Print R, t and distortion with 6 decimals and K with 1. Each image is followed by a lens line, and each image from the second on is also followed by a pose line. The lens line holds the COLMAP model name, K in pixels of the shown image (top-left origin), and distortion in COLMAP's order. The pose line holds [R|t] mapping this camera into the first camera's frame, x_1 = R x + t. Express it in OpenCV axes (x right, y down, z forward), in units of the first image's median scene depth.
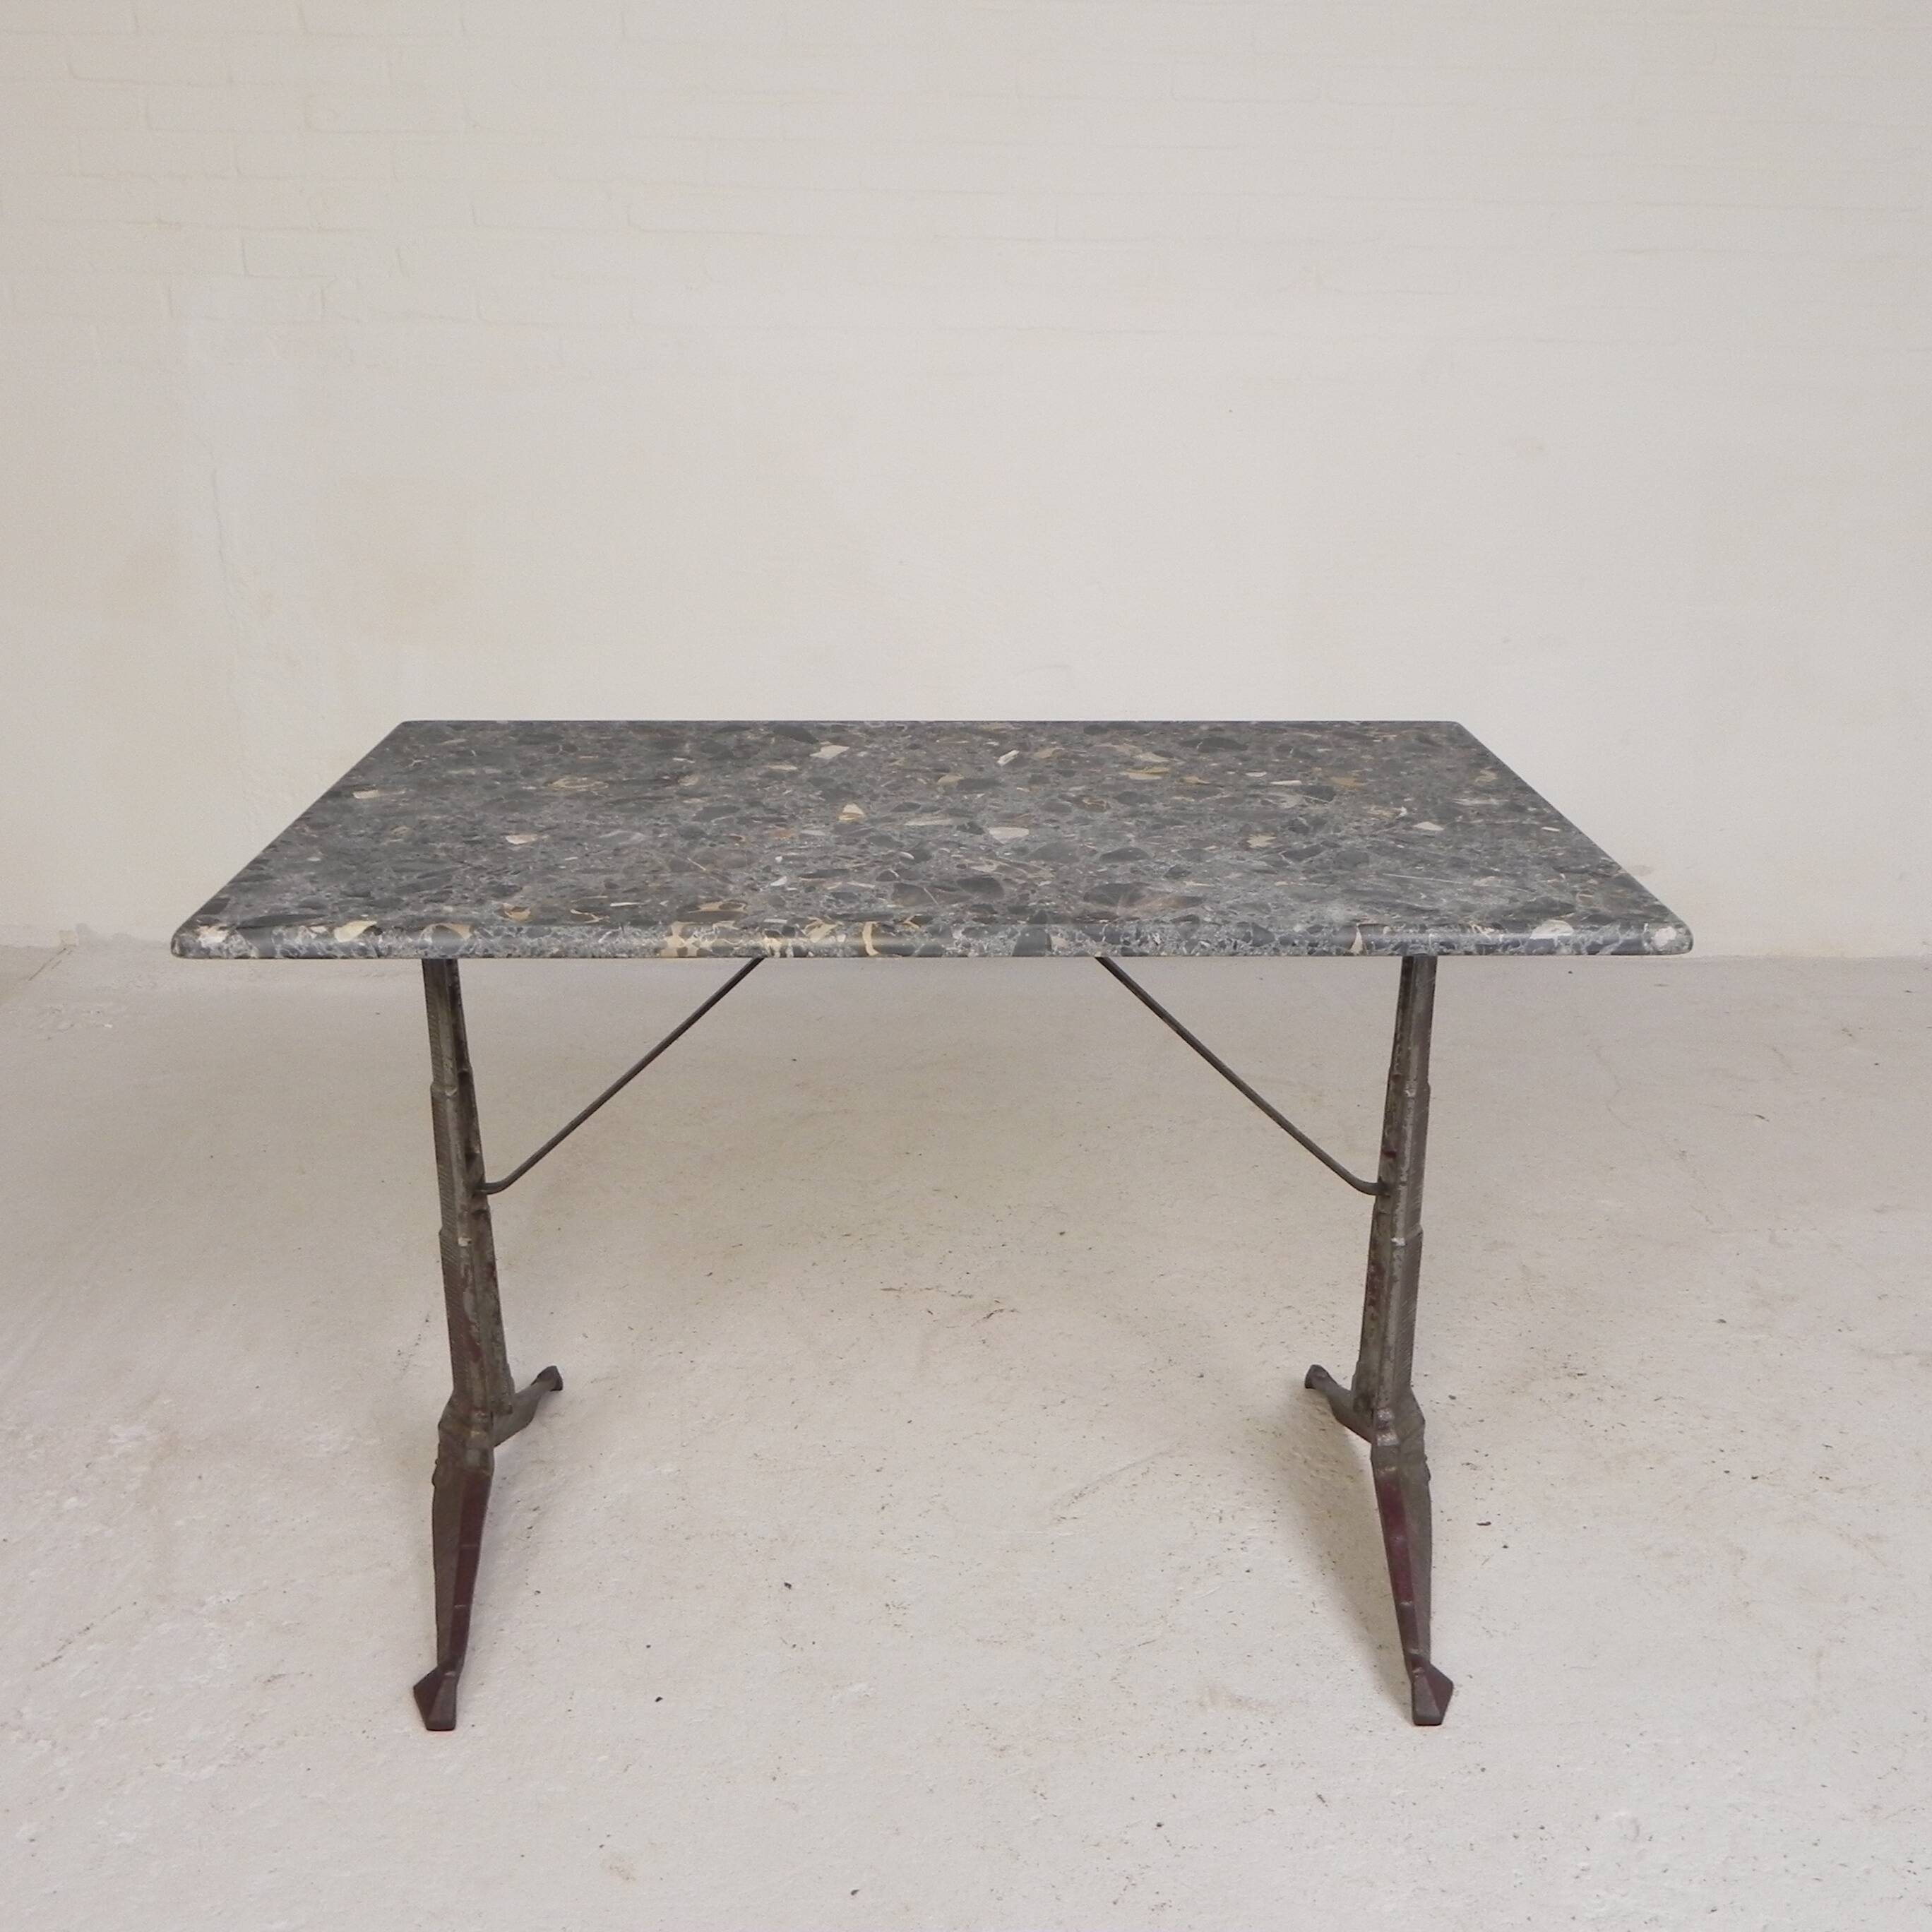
lens RADIAL K [[1953.3, 0, 960.8], [0, 1953.3, 956.4], [0, 0, 1]] dist [-0.010681, 0.000000]
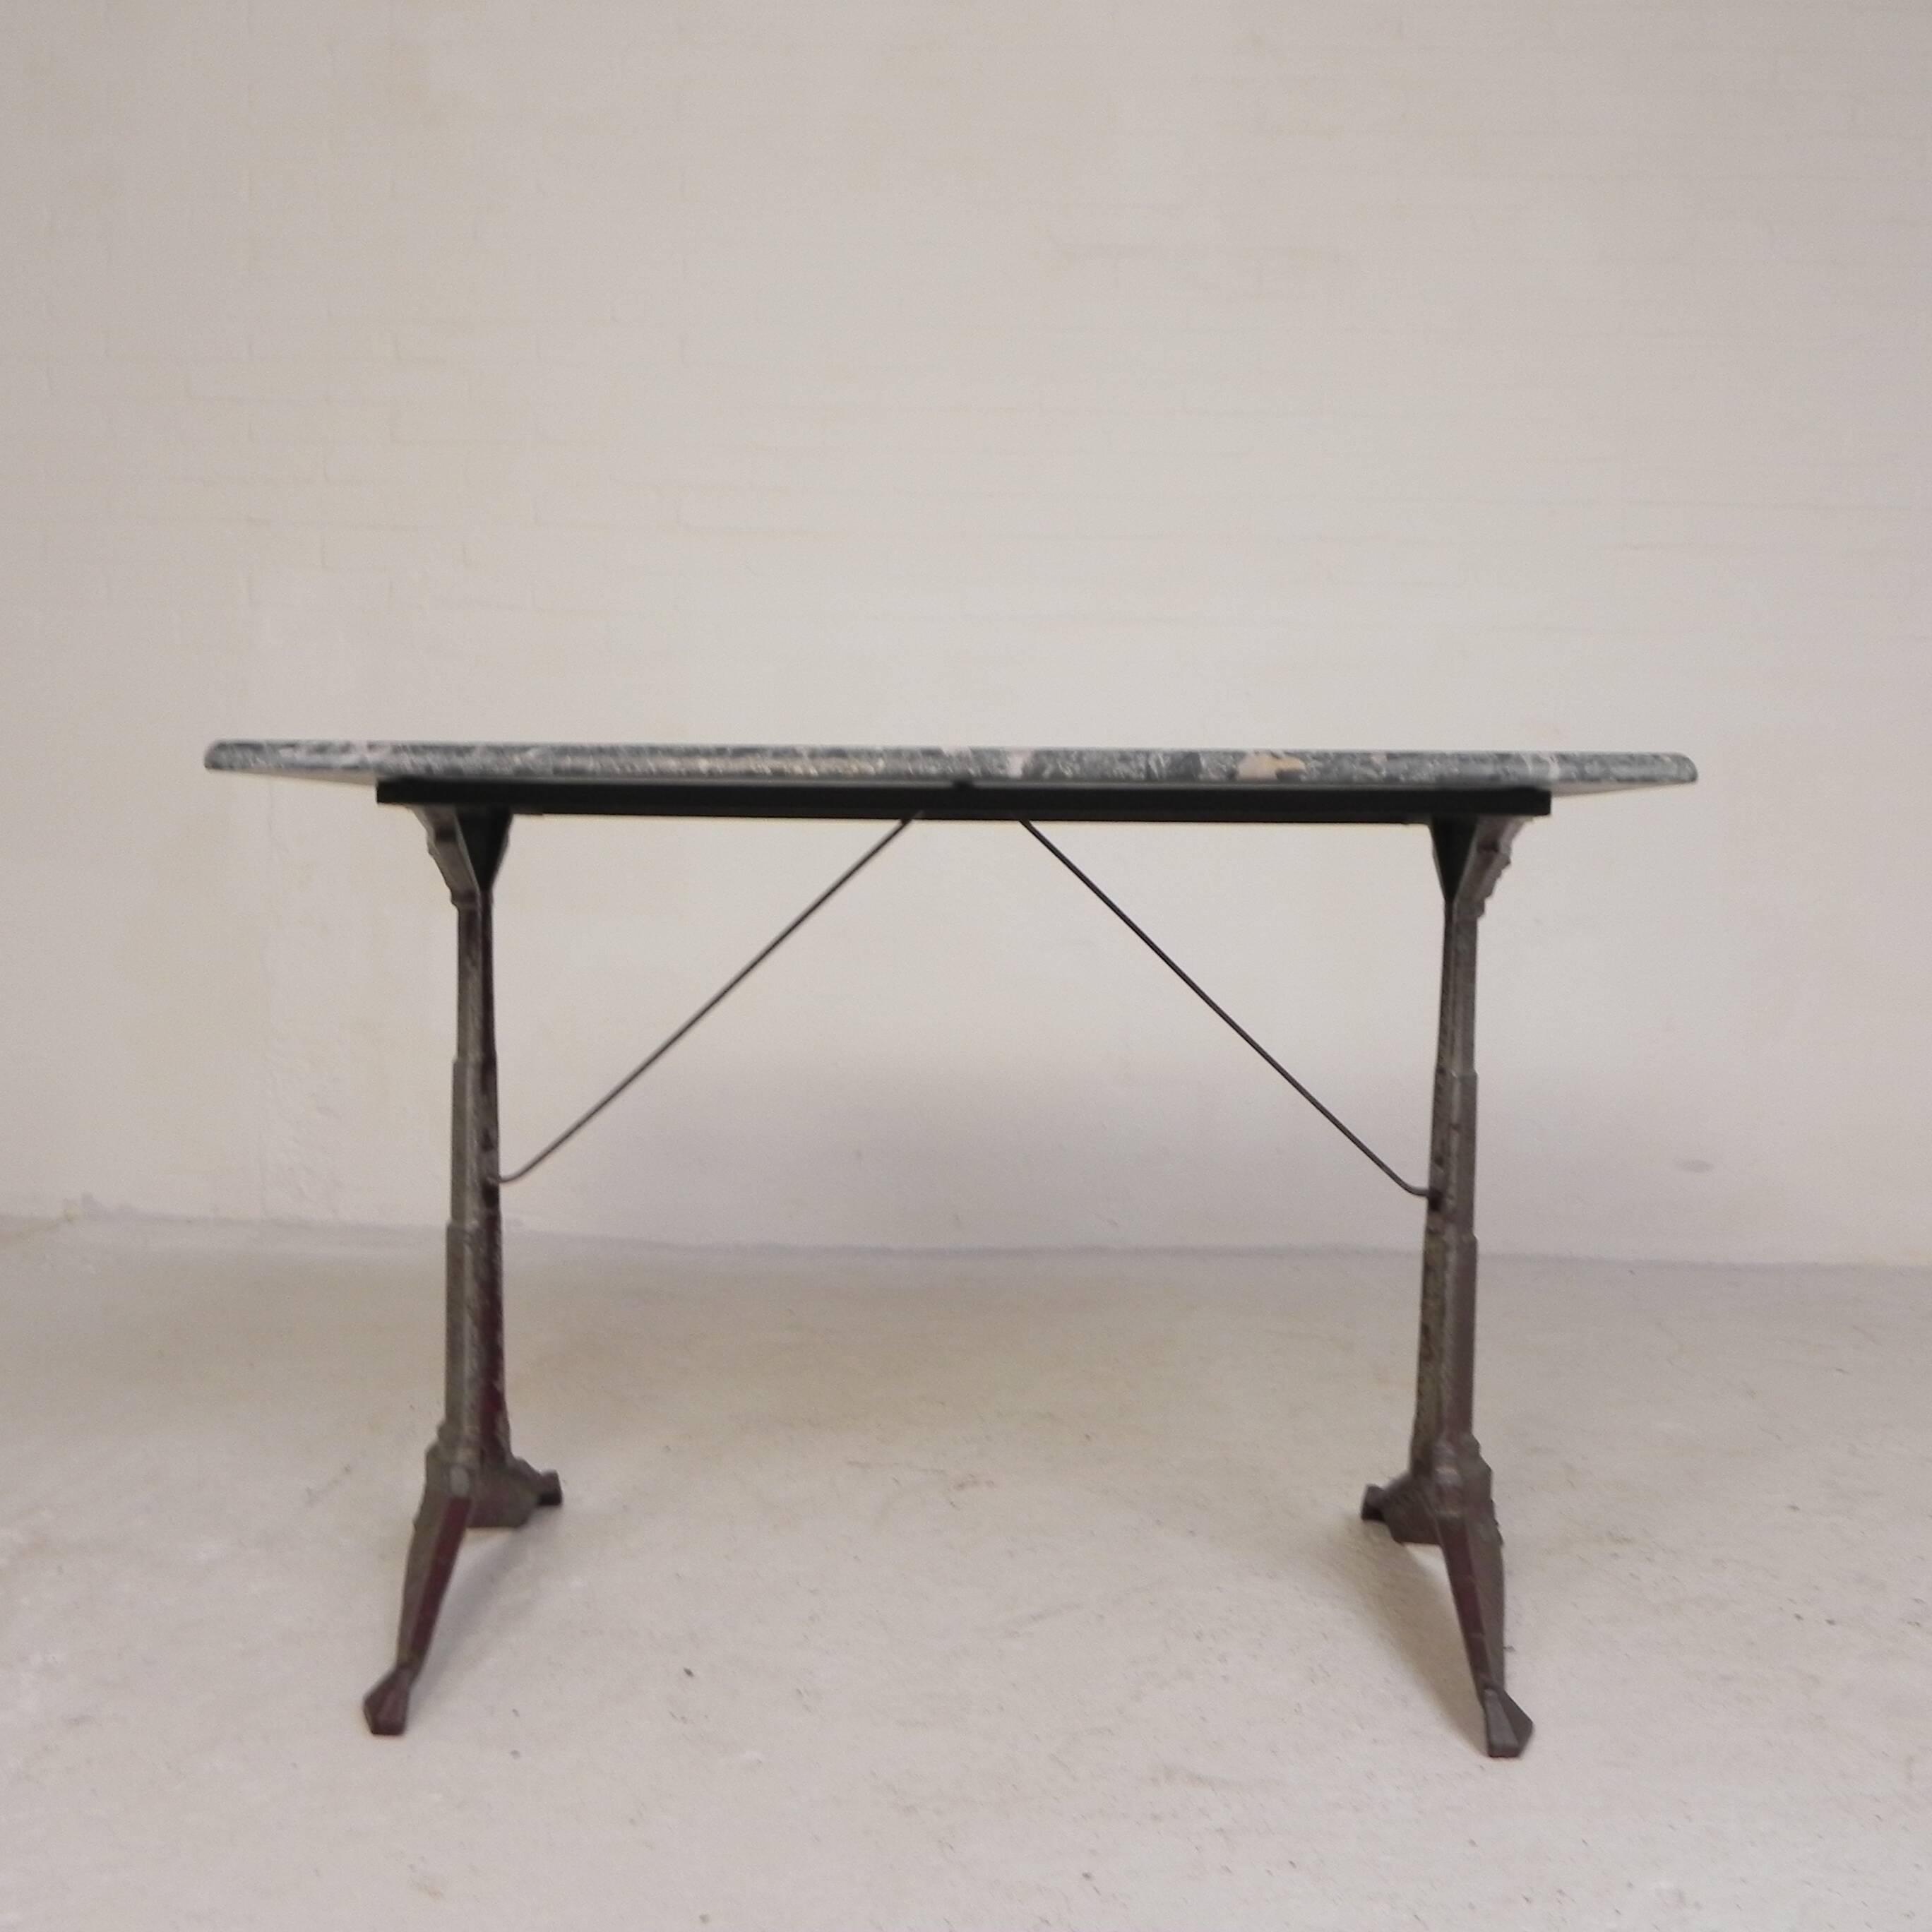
lens RADIAL K [[1953.3, 0, 958.7], [0, 1953.3, 956.3], [0, 0, 1]] dist [-0.010681, 0.000000]
pose [[0.998450, 0.010084, -0.054730, 0.072923], [-0.025705, 0.955817, -0.292836, 0.261048], [0.049359, 0.293789, 0.954595, 0.084042]]
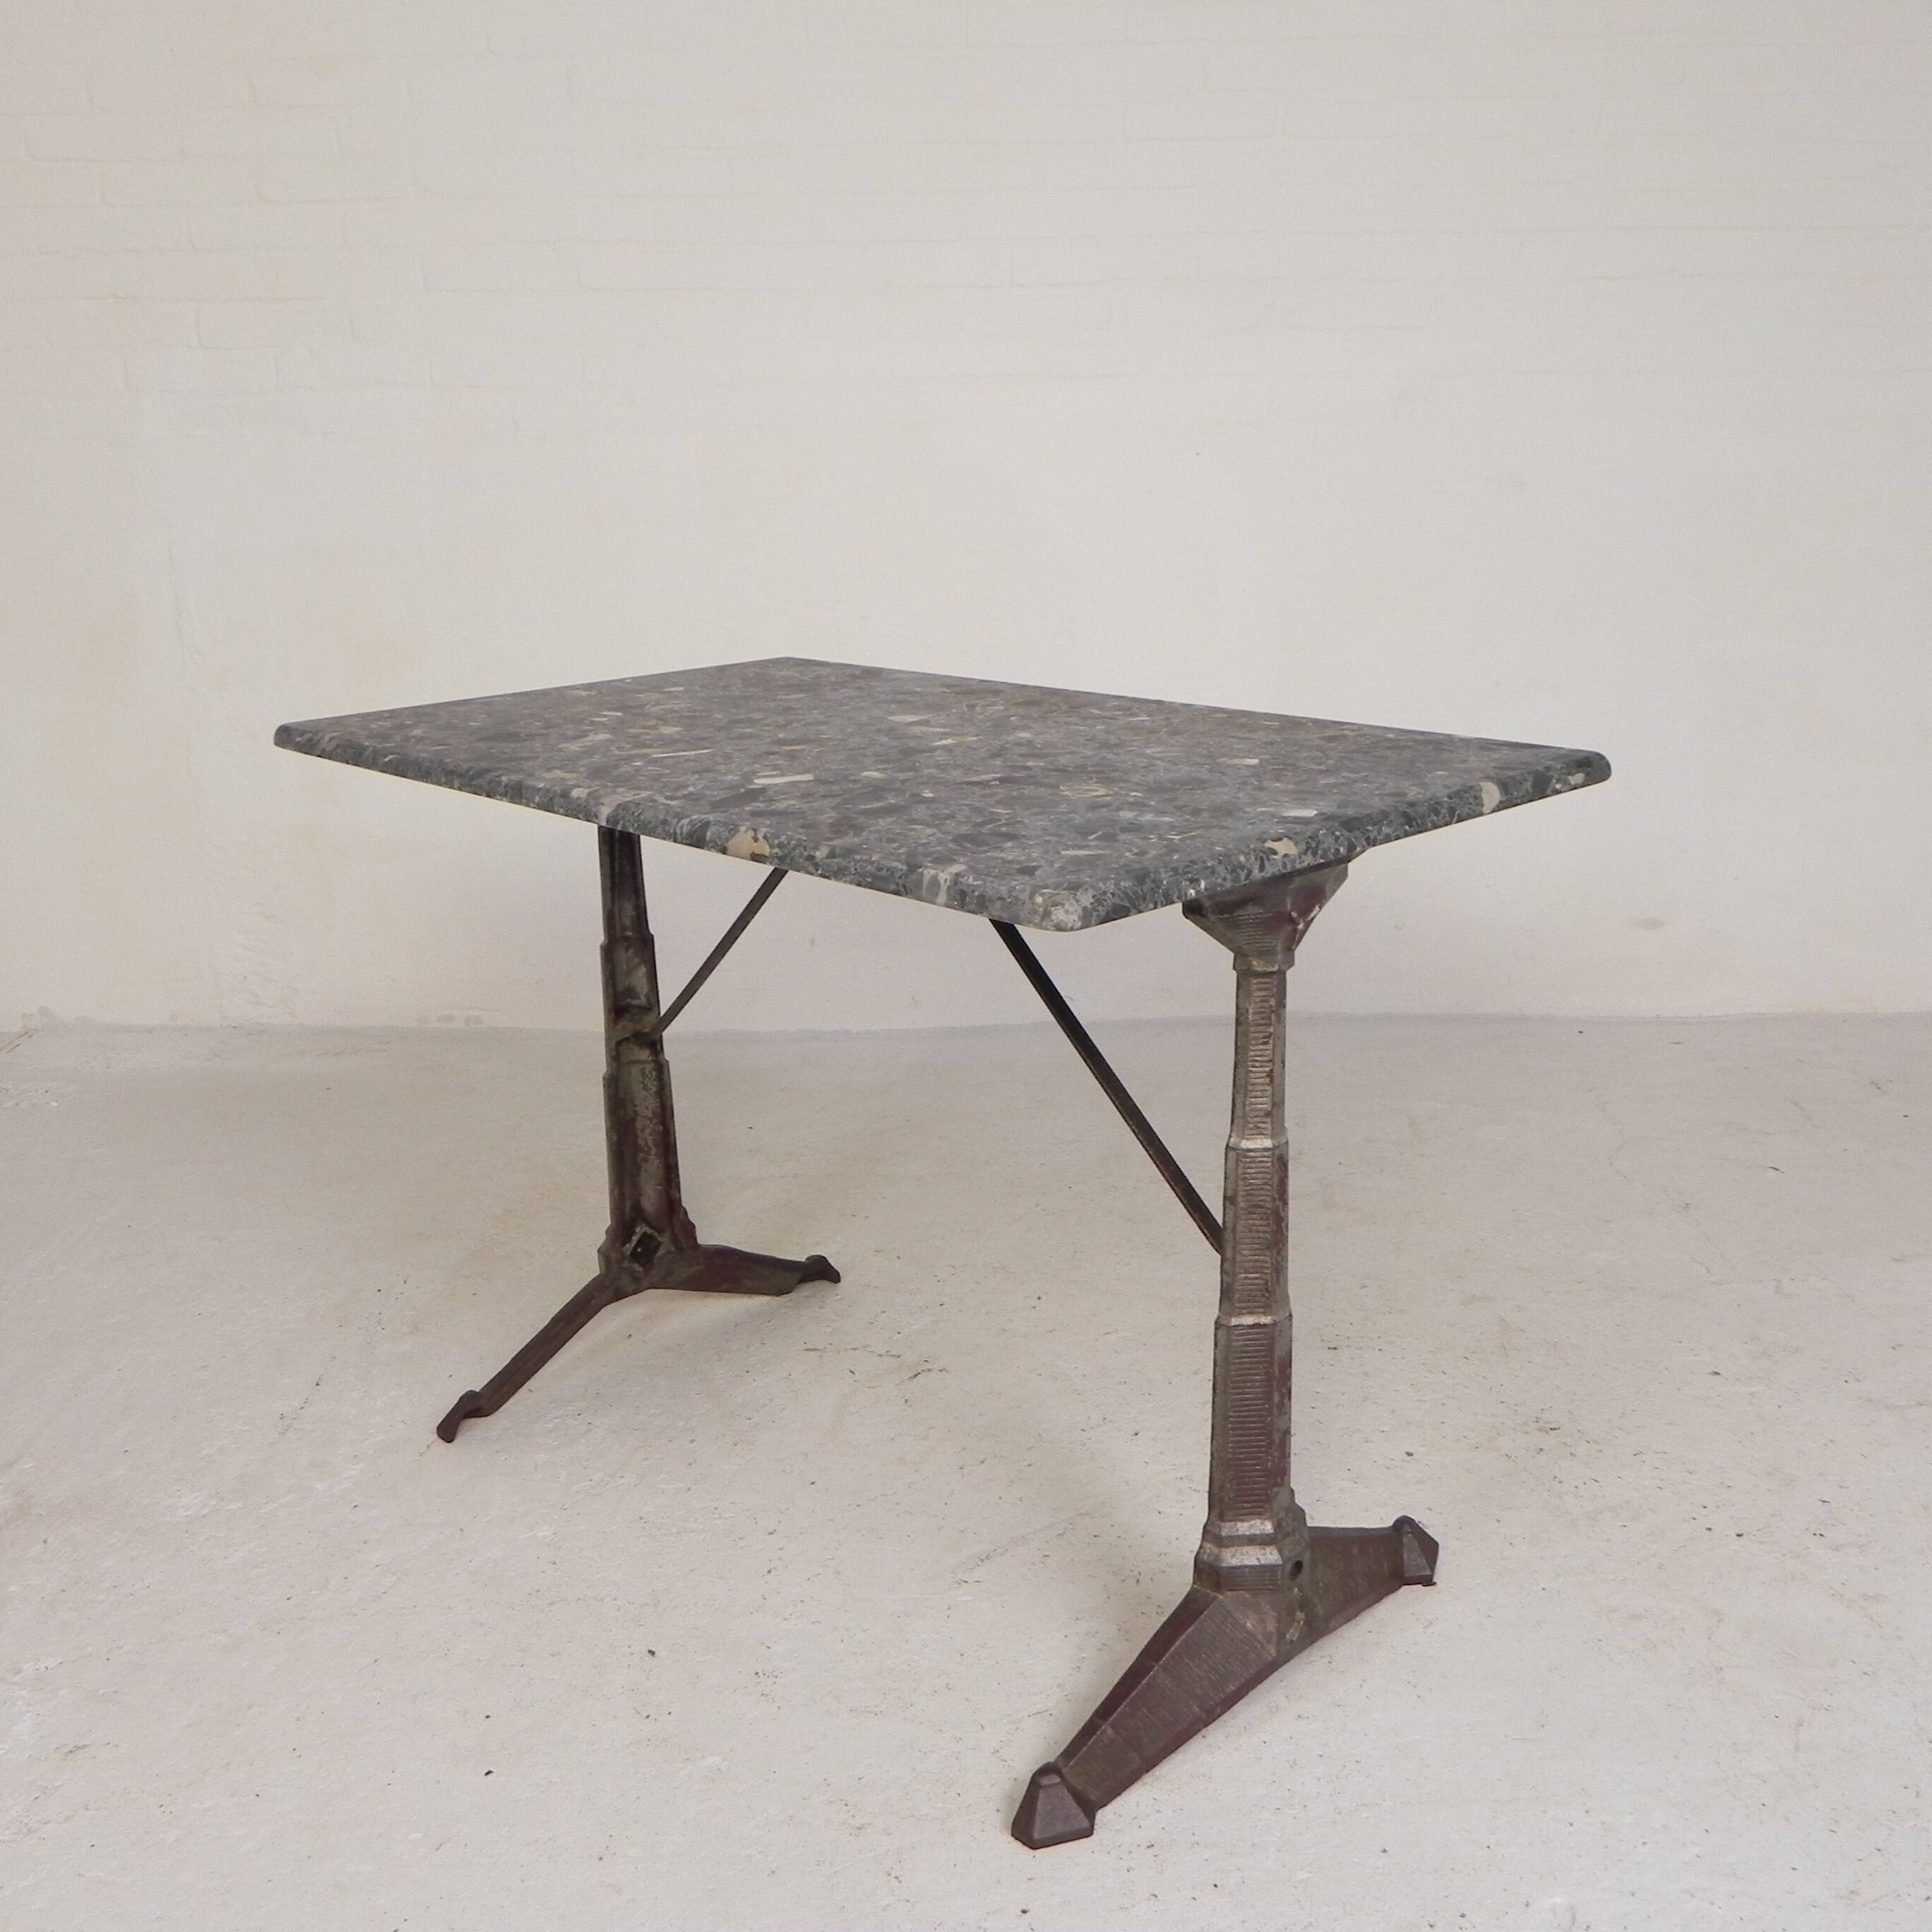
lens RADIAL K [[1953.3, 0, 961.9], [0, 1953.3, 955.6], [0, 0, 1]] dist [-0.010681, 0.000000]
pose [[0.998851, -0.018136, -0.044352, 0.099154], [0.014843, 0.997186, -0.073487, 0.065214], [0.045560, 0.072744, 0.996309, 0.074072]]
